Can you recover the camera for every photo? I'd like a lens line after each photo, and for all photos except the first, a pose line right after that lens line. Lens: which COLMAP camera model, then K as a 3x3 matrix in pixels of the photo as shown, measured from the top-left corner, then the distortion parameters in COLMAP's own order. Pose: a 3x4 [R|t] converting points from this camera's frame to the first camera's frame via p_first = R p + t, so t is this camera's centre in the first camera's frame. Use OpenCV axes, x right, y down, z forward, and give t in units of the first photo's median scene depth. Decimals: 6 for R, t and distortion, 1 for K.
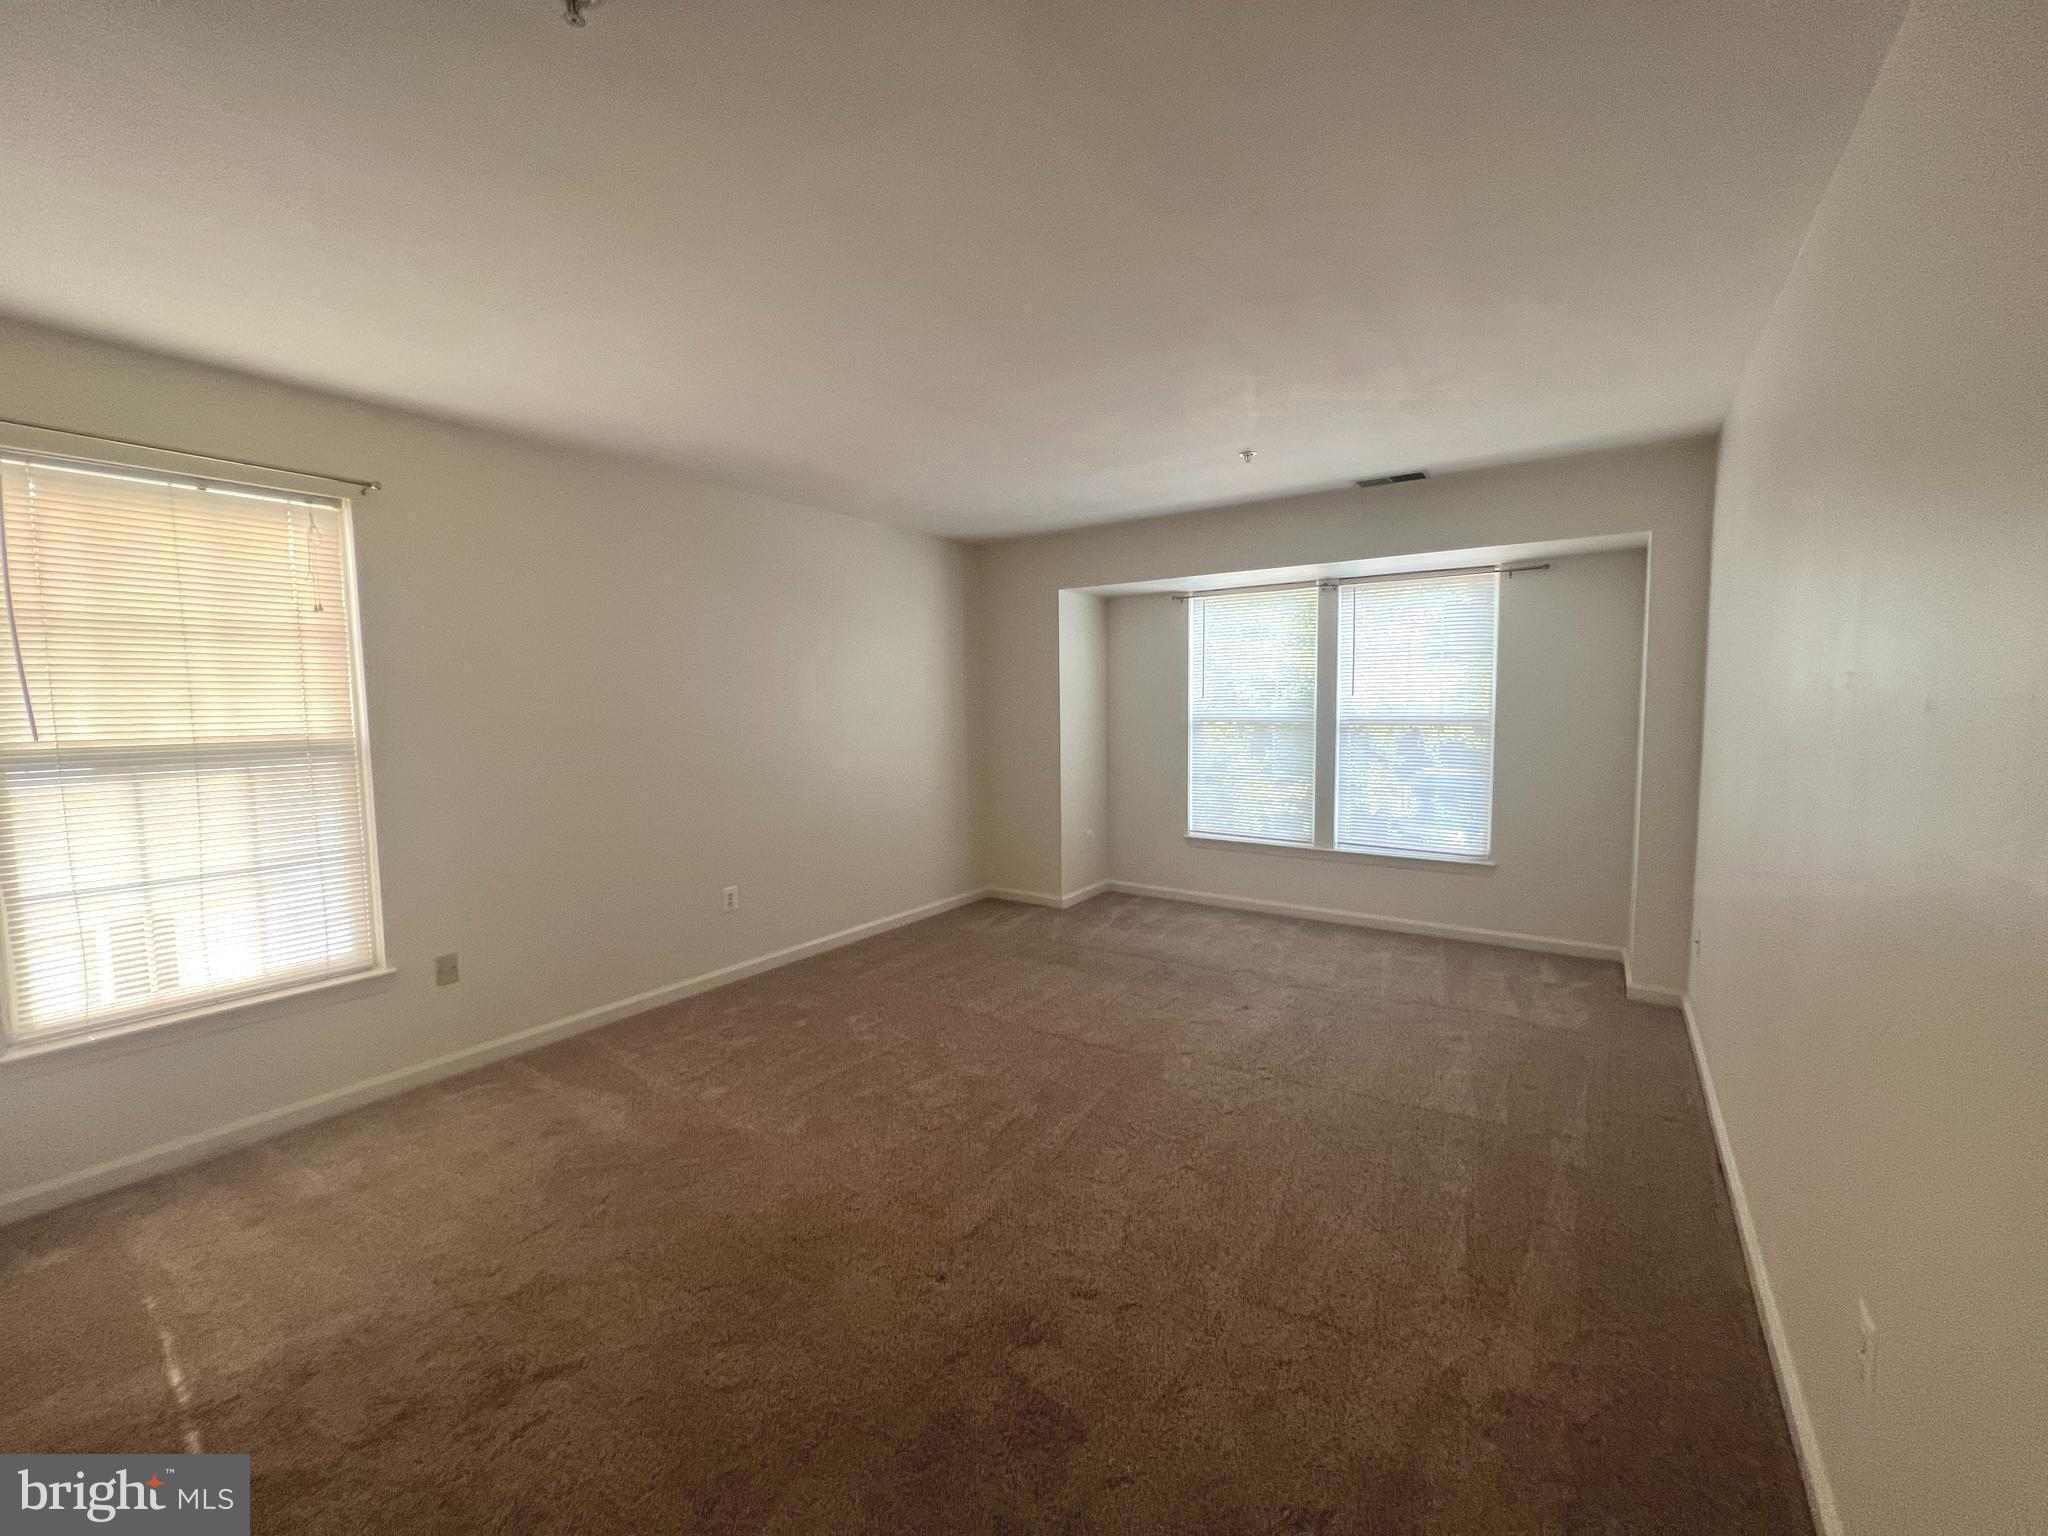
lens RADIAL K [[825.7, 0, 1020.6], [0, 825.7, 765.6], [0, 0, 1]] dist [-0.003877, 0.002060]
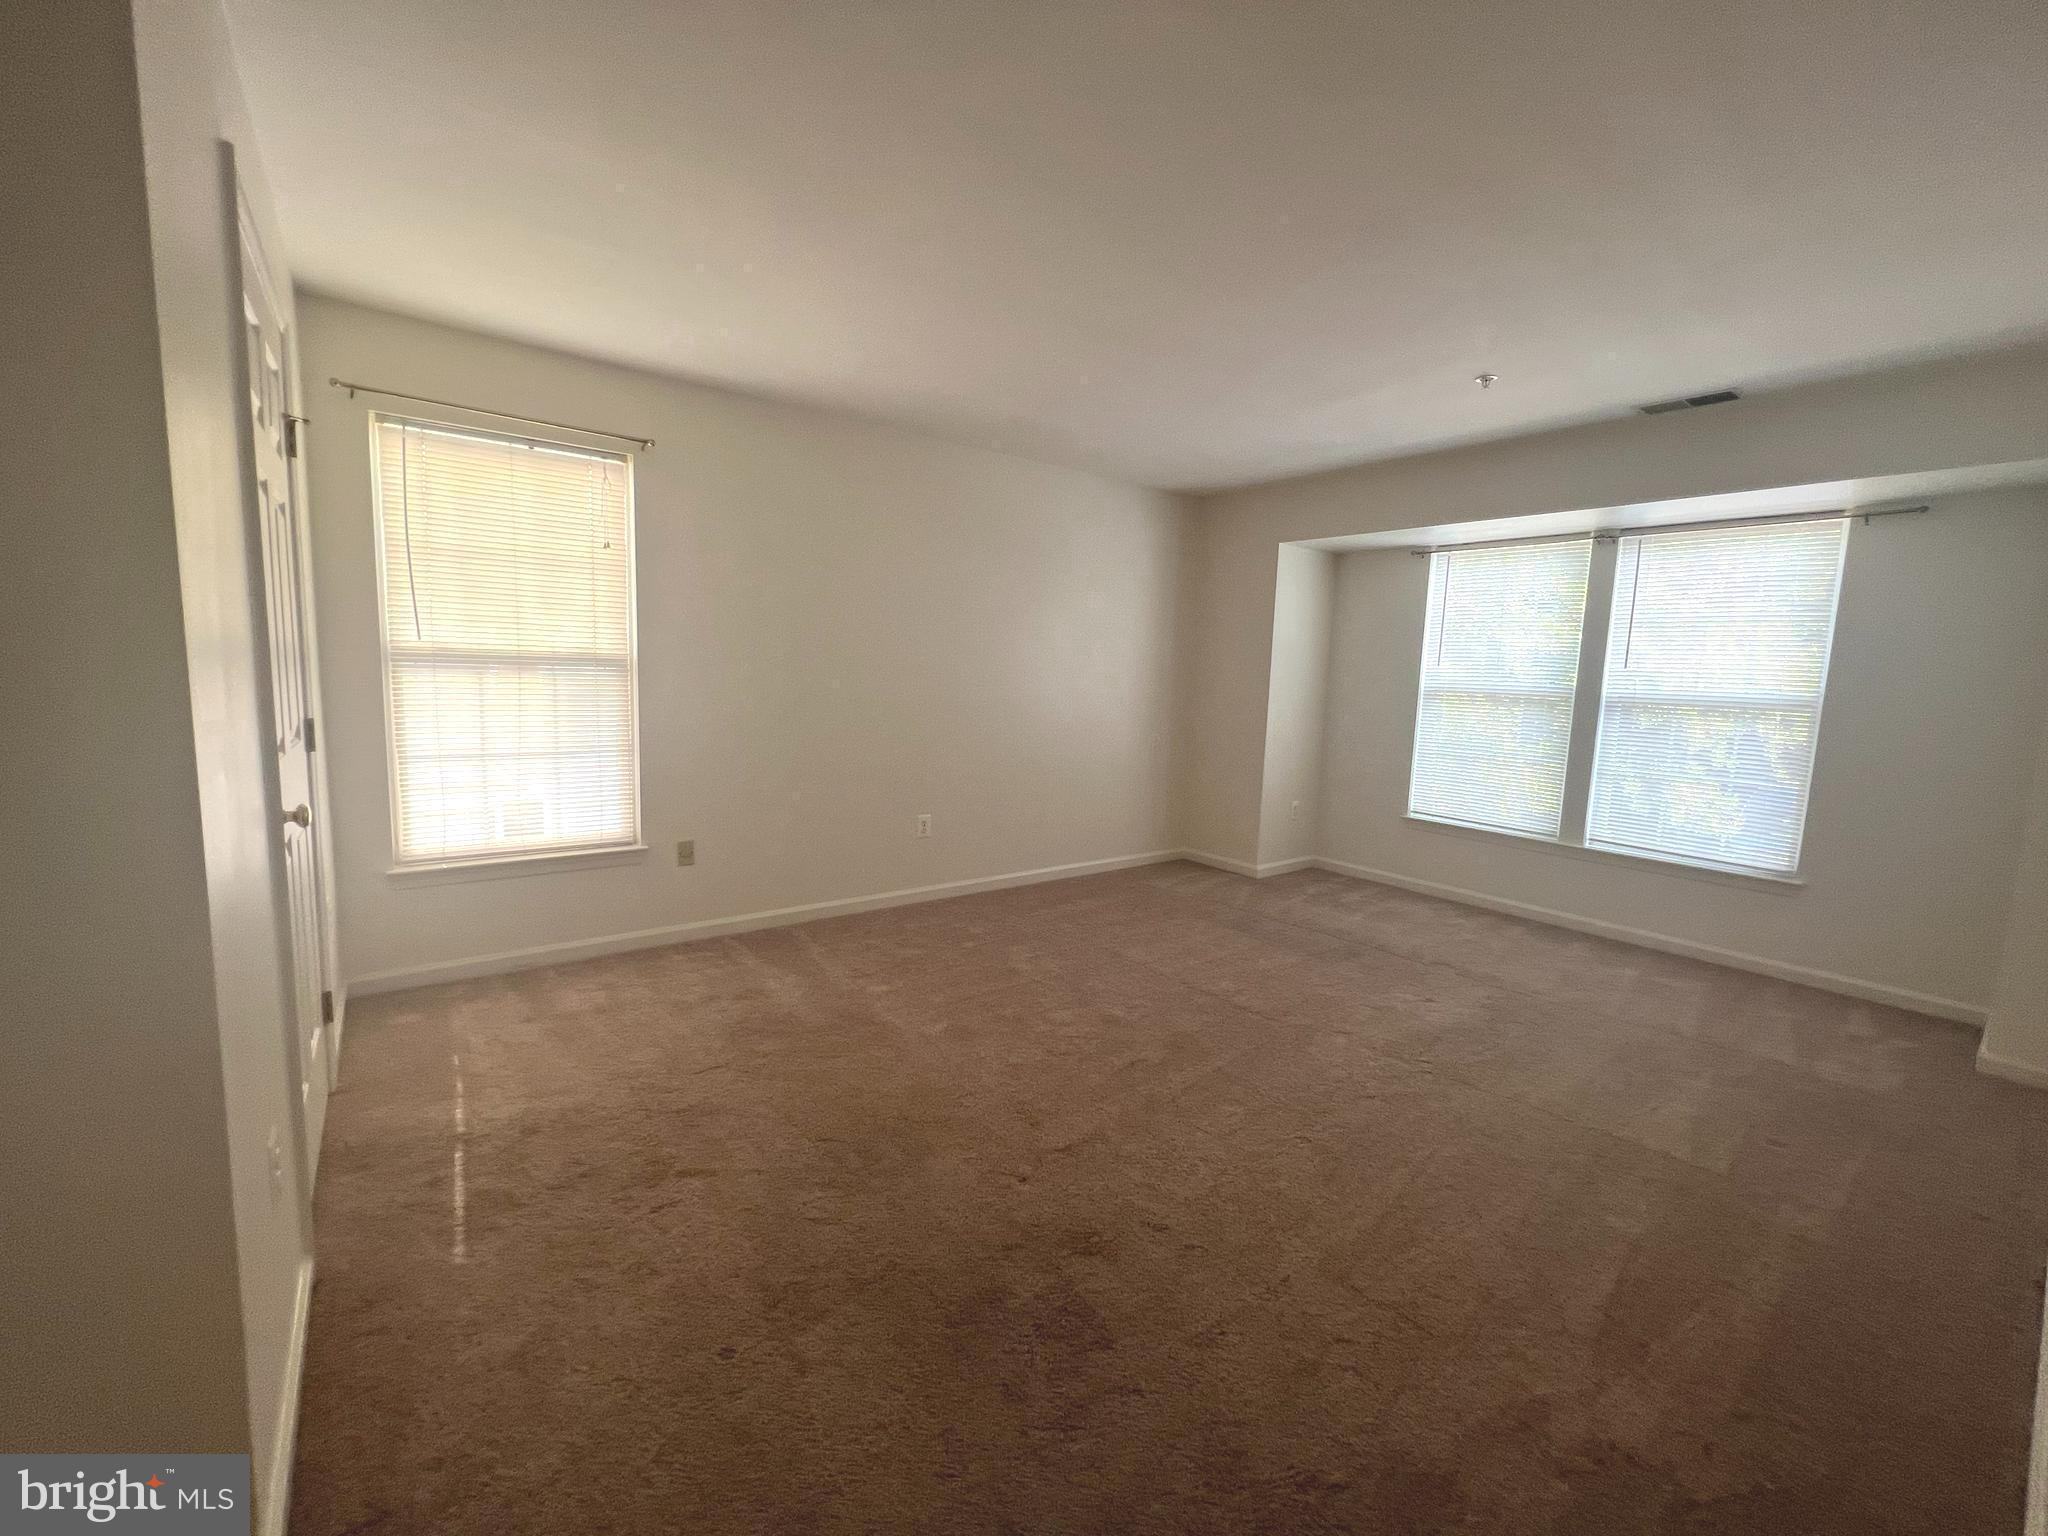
lens RADIAL K [[825.7, 0, 1020.6], [0, 825.7, 765.6], [0, 0, 1]] dist [-0.003877, 0.002060]
pose [[0.952095, 0.081158, -0.294837, 0.096245], [-0.070754, 0.996442, 0.045806, 0.028048], [0.297506, -0.022751, 0.954449, 0.005240]]
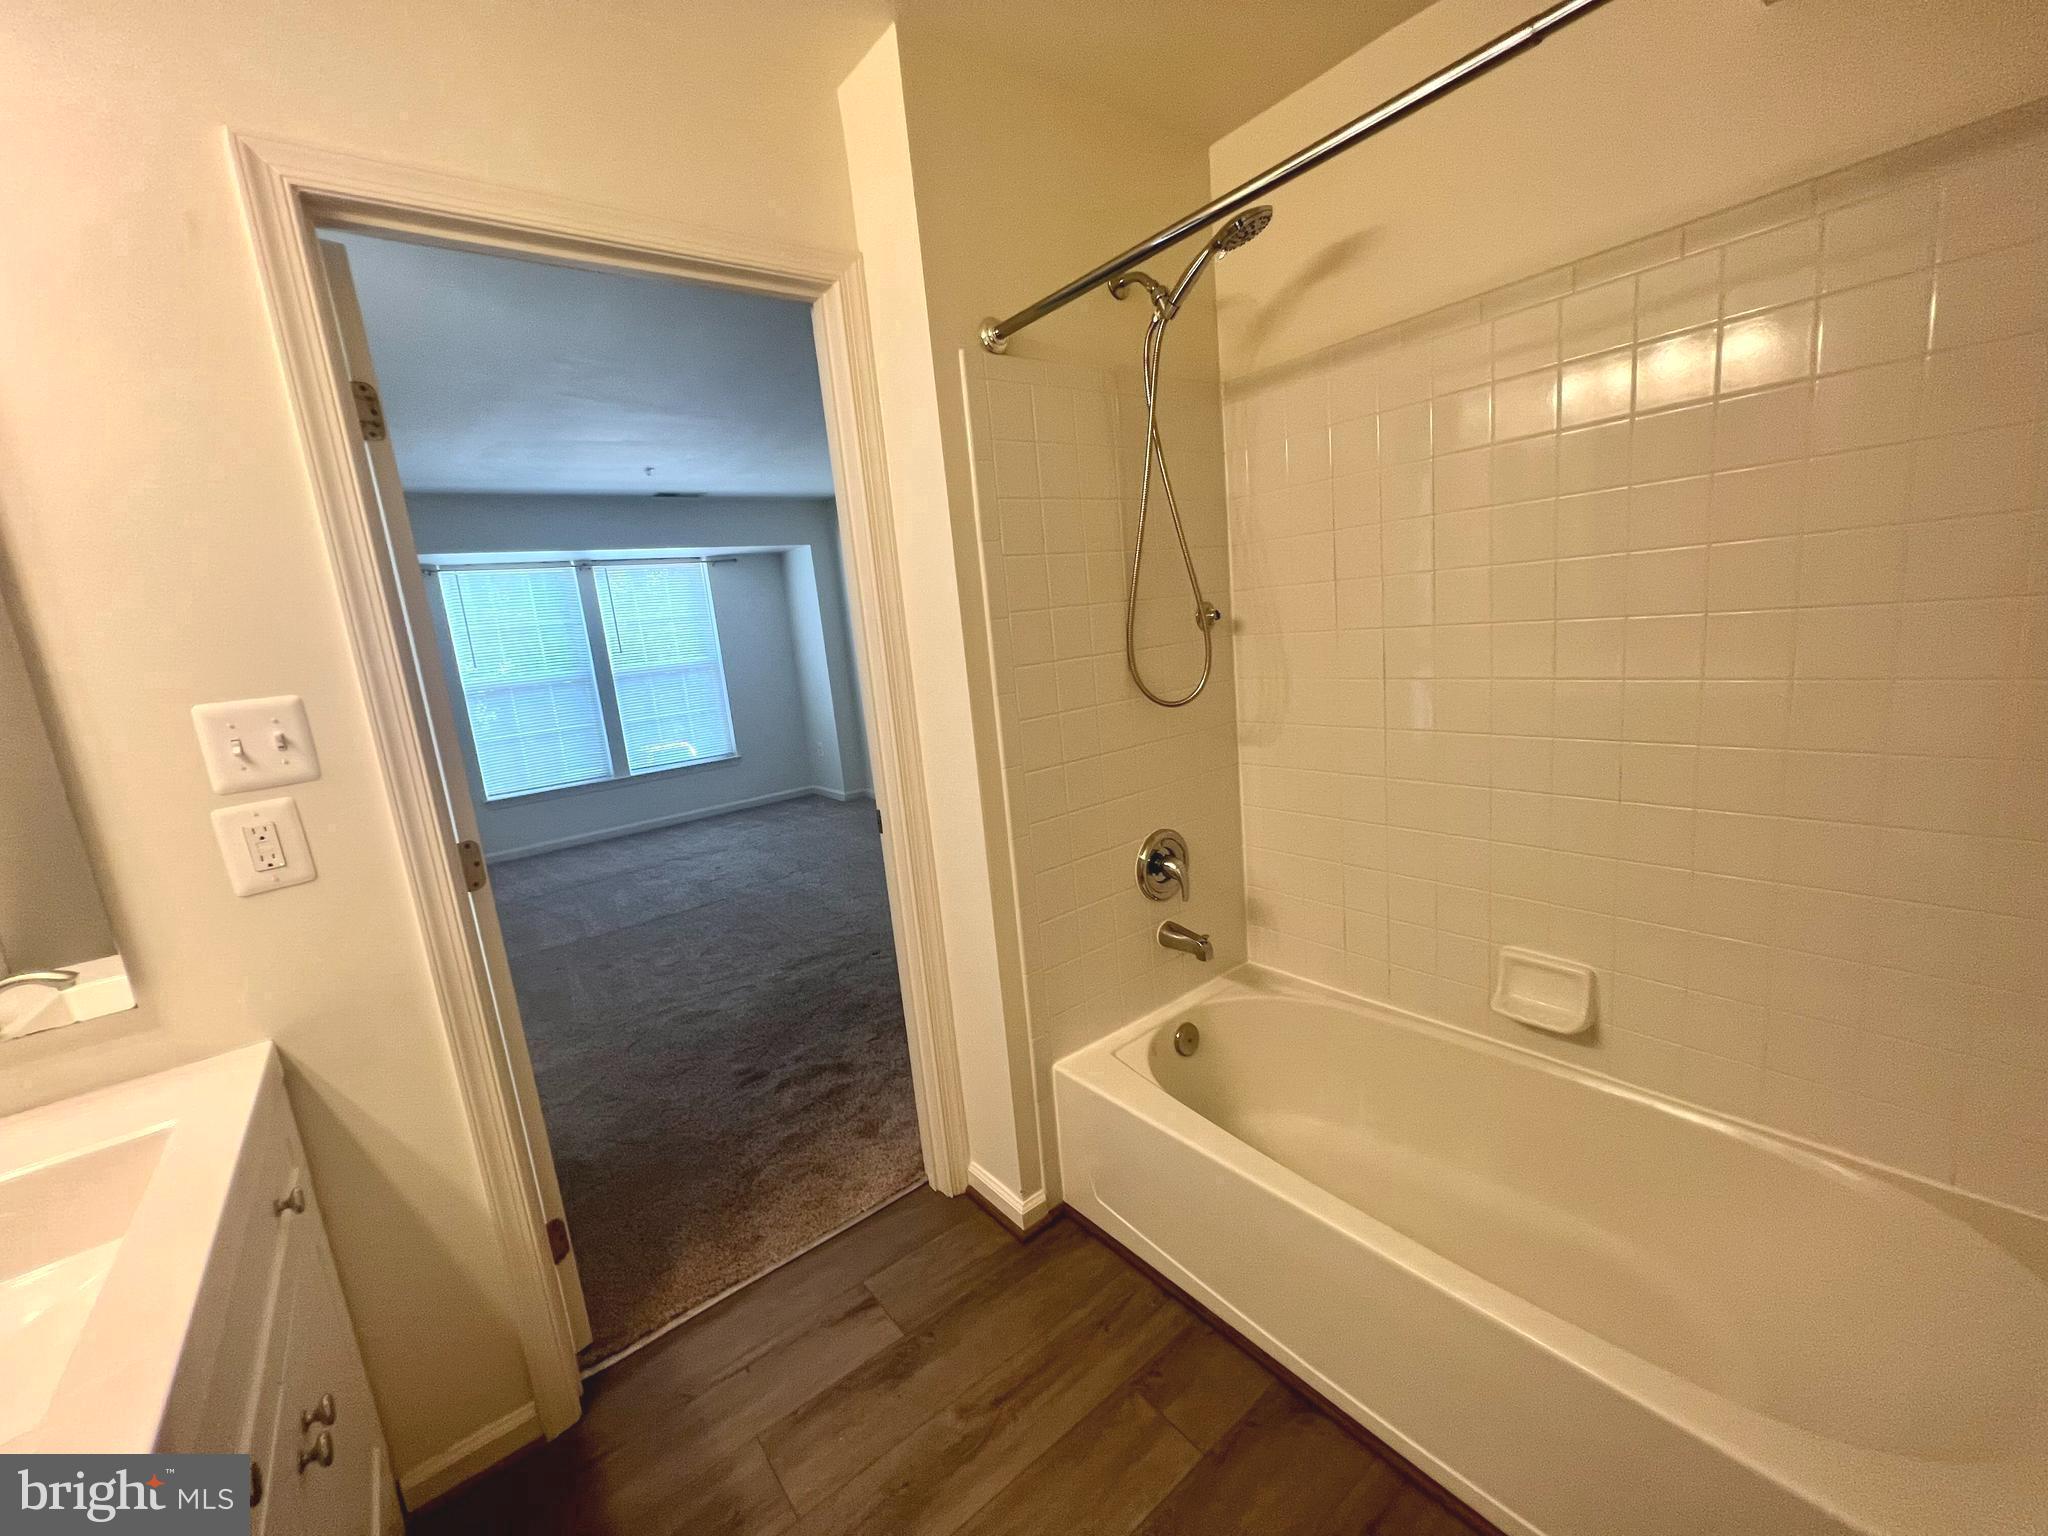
lens RADIAL K [[825.7, 0, 1020.6], [0, 825.7, 765.6], [0, 0, 1]] dist [-0.003877, 0.002060]
pose [[0.284075, -0.191819, 0.939418, -0.930002], [0.161509, 0.975356, 0.150318, -0.010742], [-0.945101, 0.109023, 0.308055, 0.053470]]
